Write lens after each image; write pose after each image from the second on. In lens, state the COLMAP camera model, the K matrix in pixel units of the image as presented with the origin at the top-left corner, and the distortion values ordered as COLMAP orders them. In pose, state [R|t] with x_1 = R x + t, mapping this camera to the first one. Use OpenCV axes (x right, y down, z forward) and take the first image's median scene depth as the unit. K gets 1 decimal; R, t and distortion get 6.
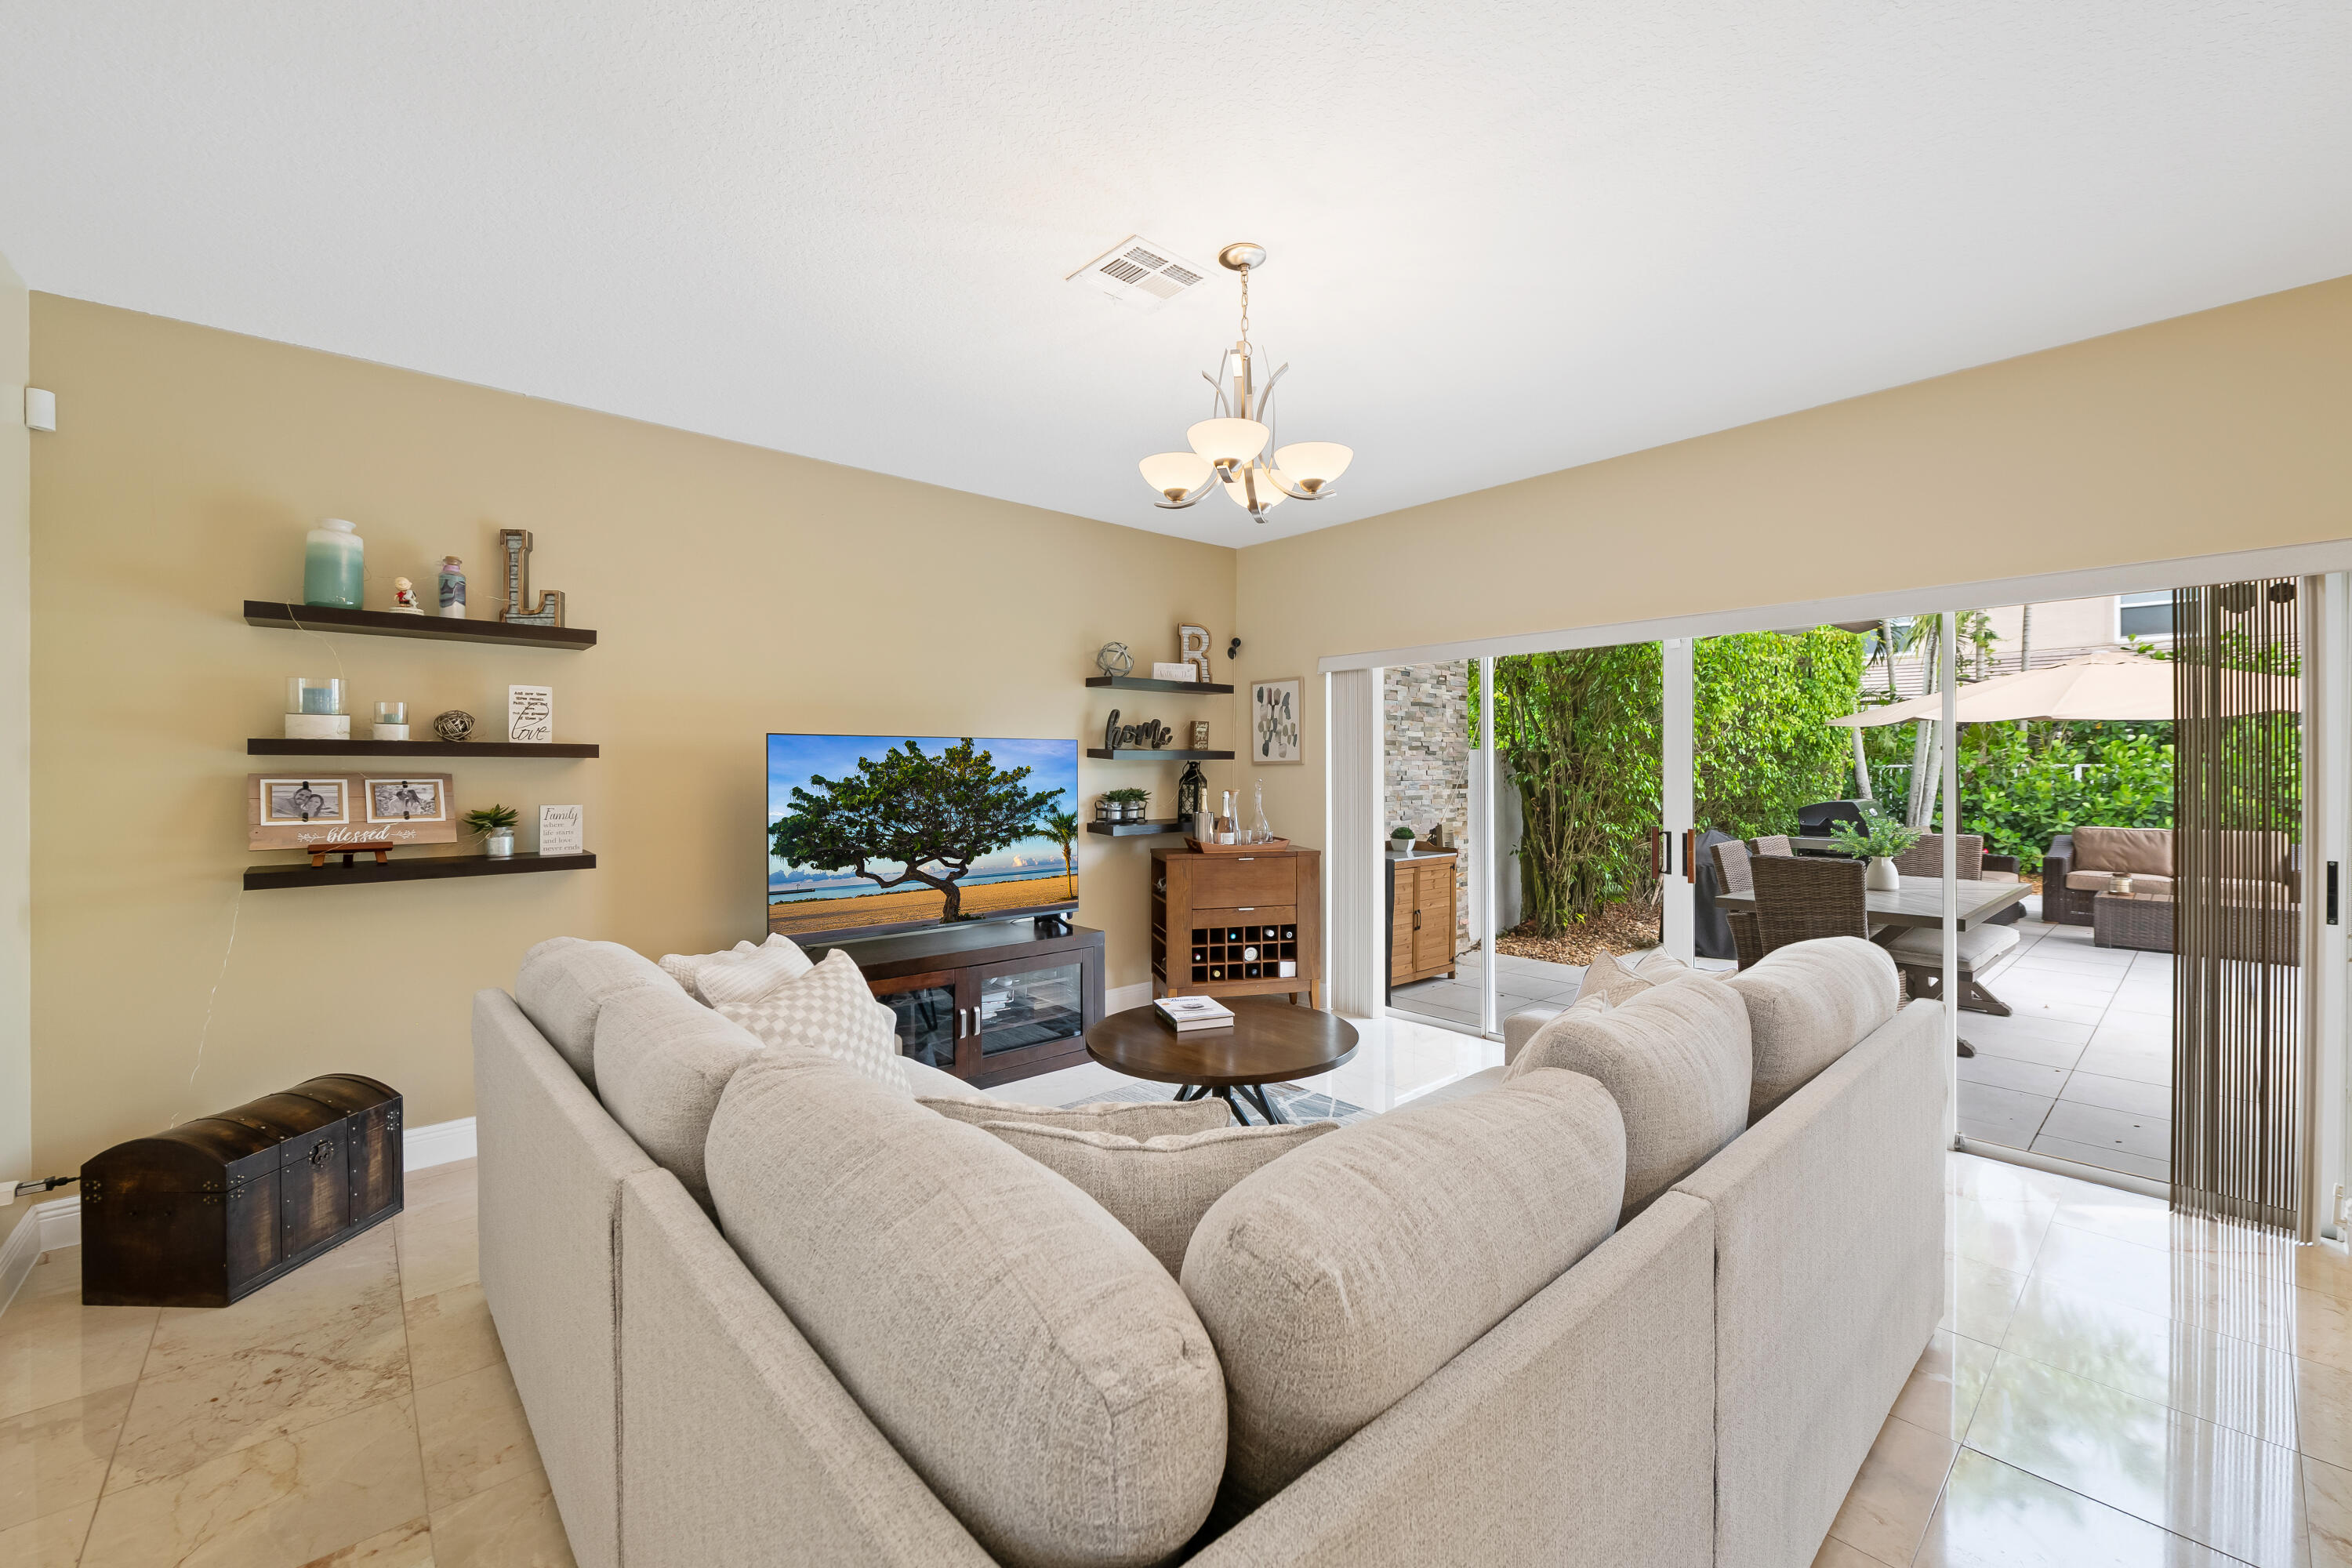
lens RADIAL K [[934.0, 0, 1191.1], [0, 934.0, 783.1], [0, 0, 1]] dist [-0.000057, -0.002787]
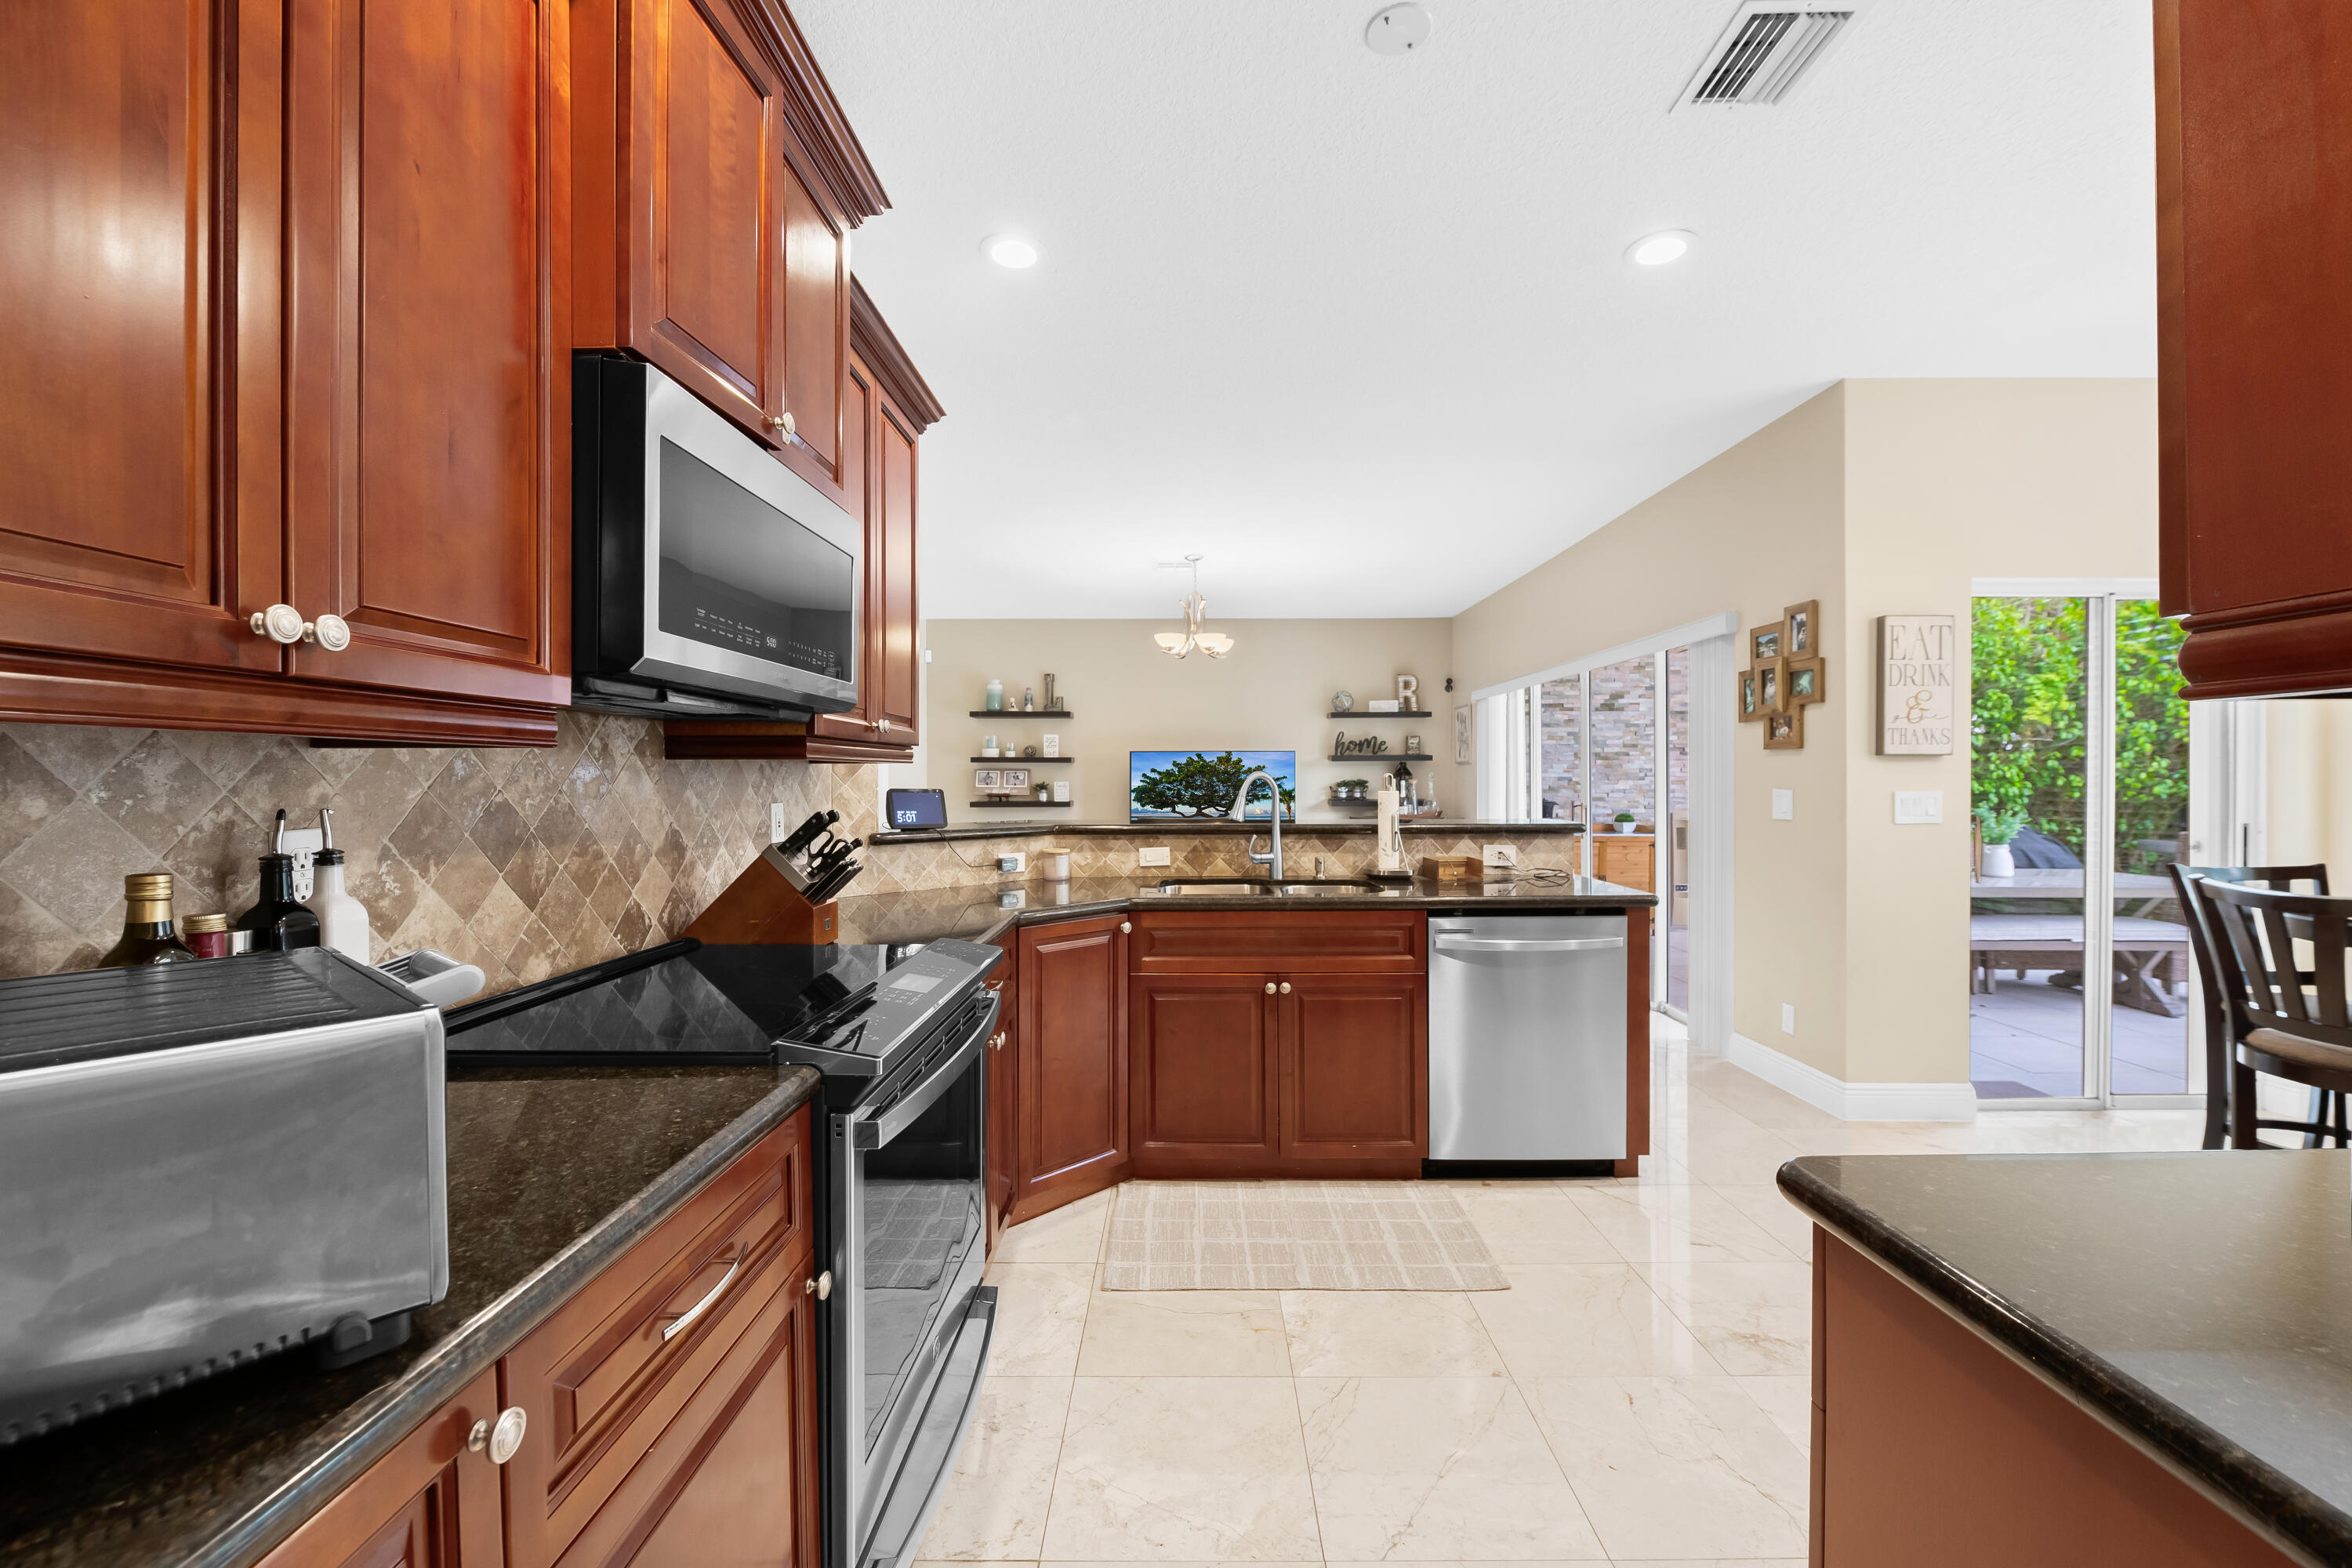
lens RADIAL K [[923.8, 0, 1184.2], [0, 923.8, 785.6], [0, 0, 1]] dist [-0.010375, -0.000190]
pose [[0.745421, 0.006392, -0.666564, 0.823449], [-0.008853, 0.999961, -0.000311, 0.021505], [0.666536, 0.006133, 0.745448, -0.423282]]
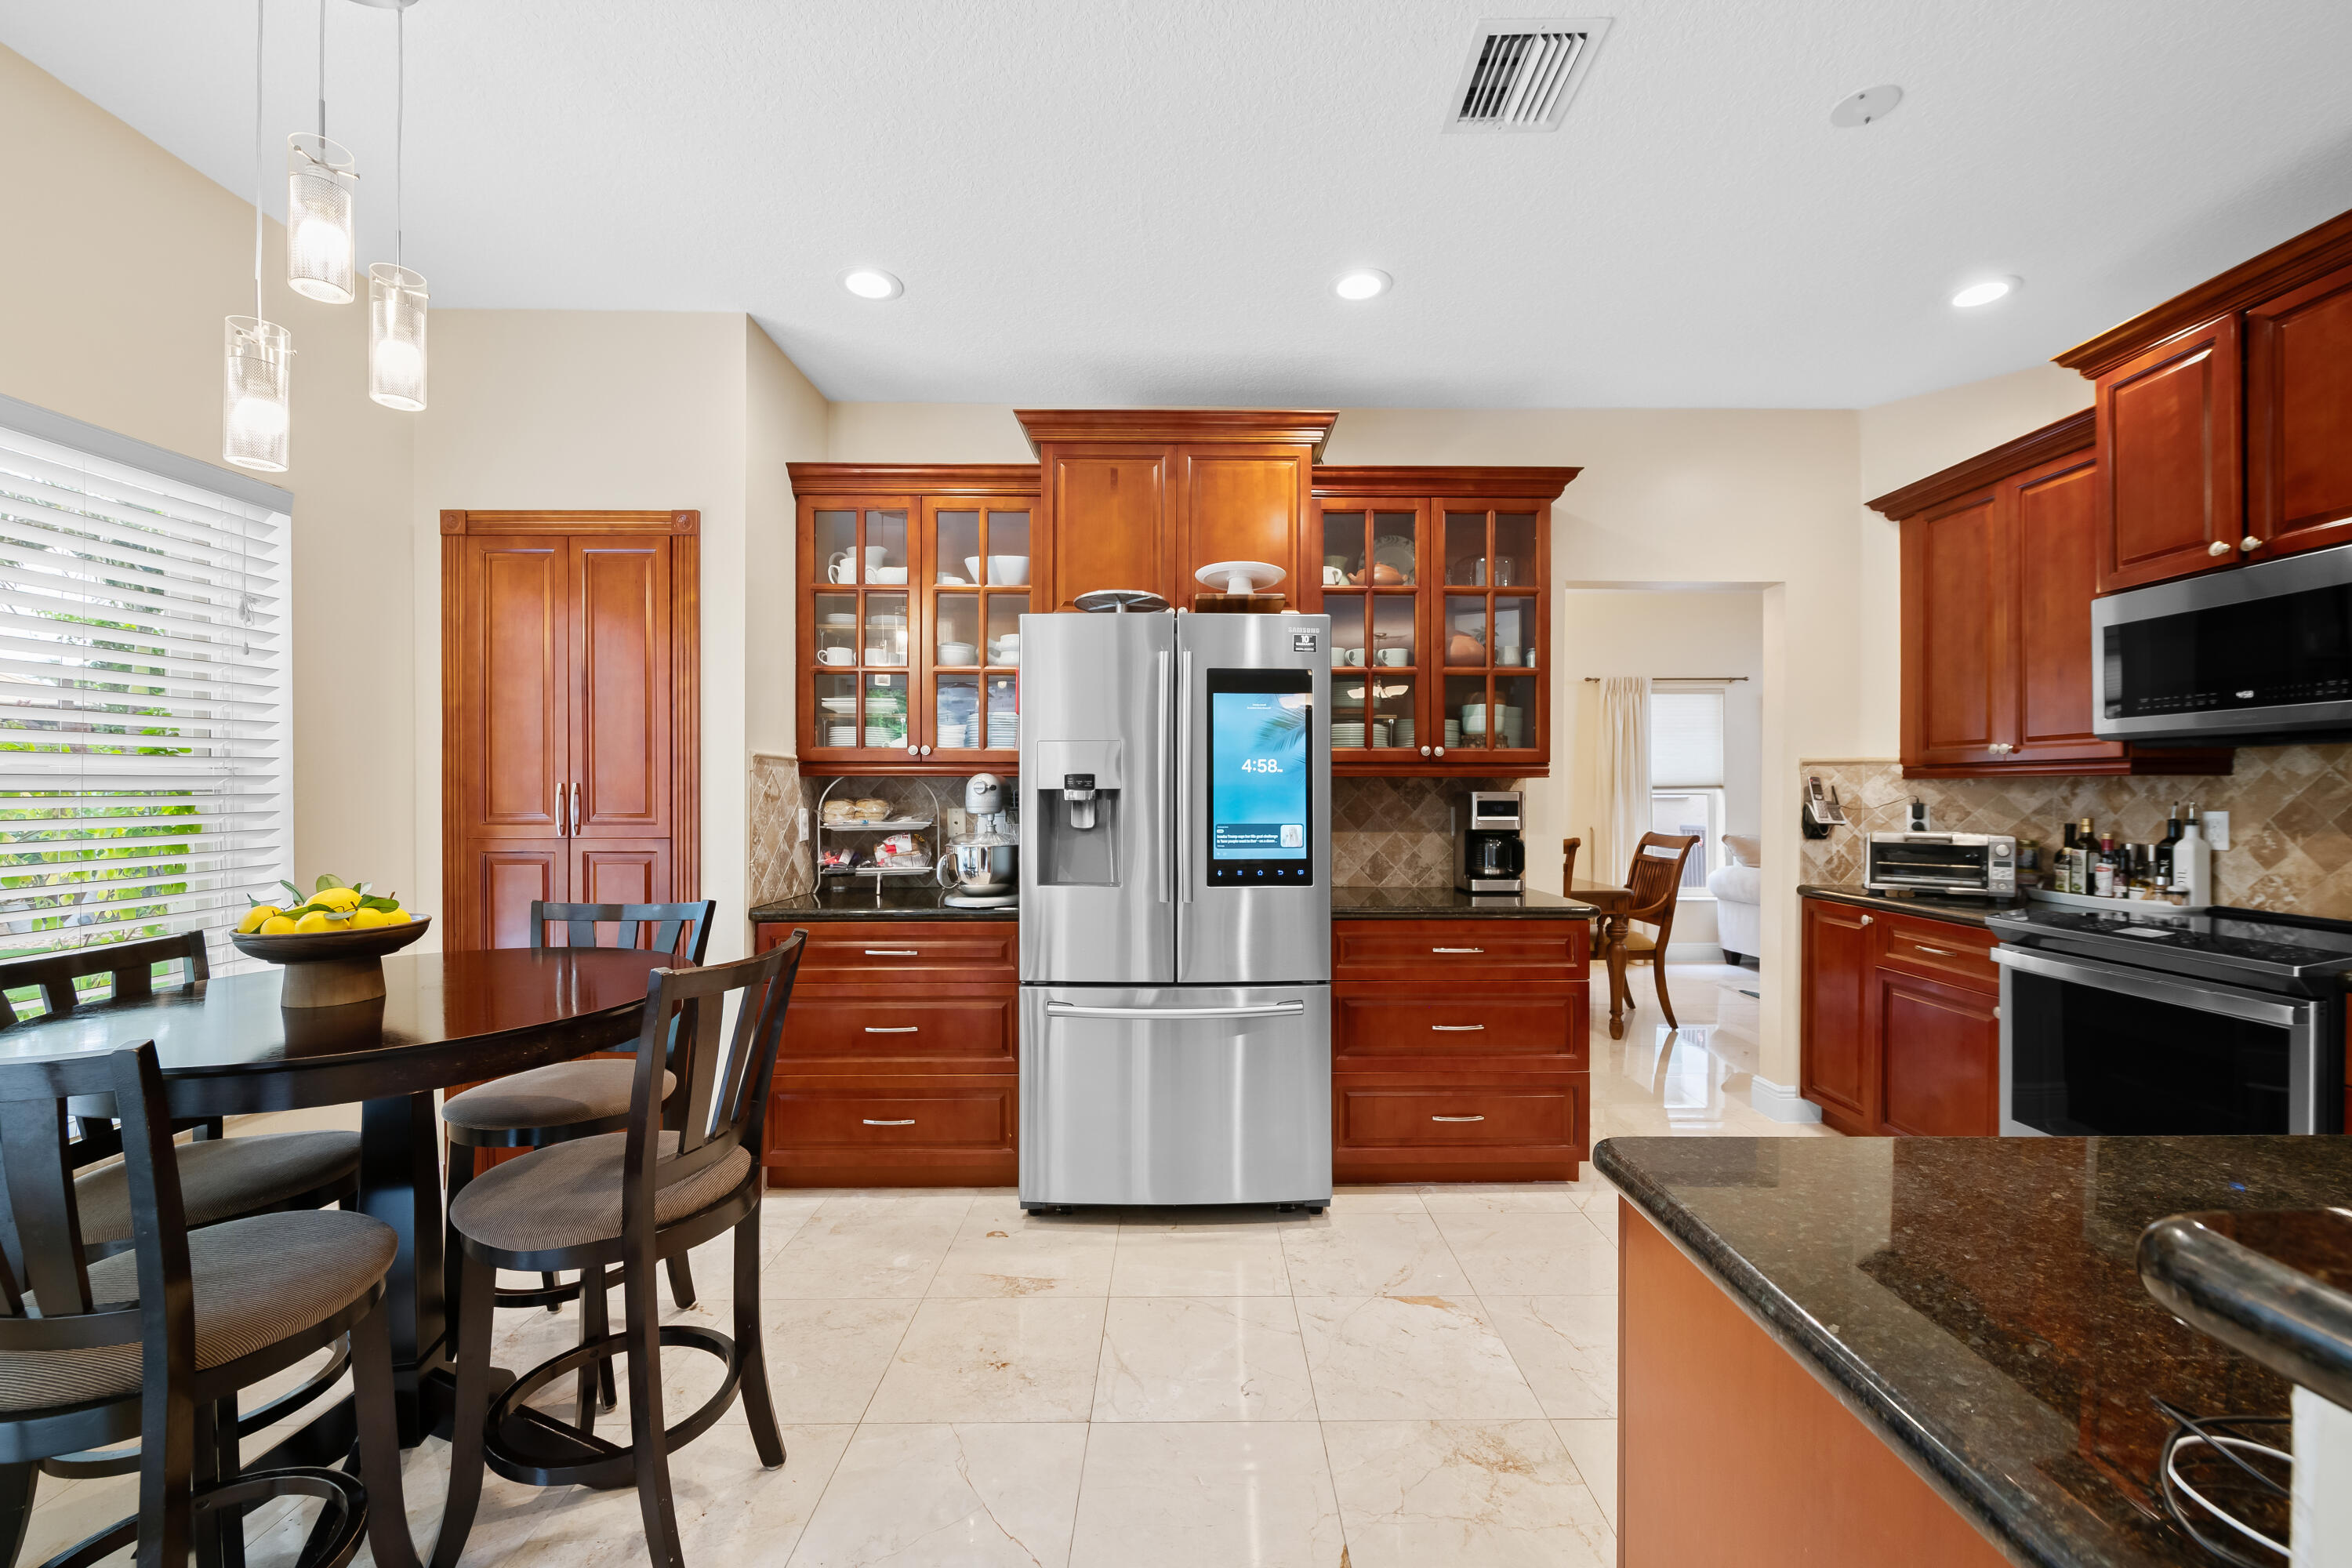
lens RADIAL K [[934.0, 0, 1191.1], [0, 934.0, 783.1], [0, 0, 1]] dist [-0.000057, -0.002787]
pose [[-0.753606, 0.008672, 0.657269, 0.599306], [0.012446, 0.999922, 0.001076, 0.010264], [-0.657208, 0.008991, -0.753655, 0.394457]]
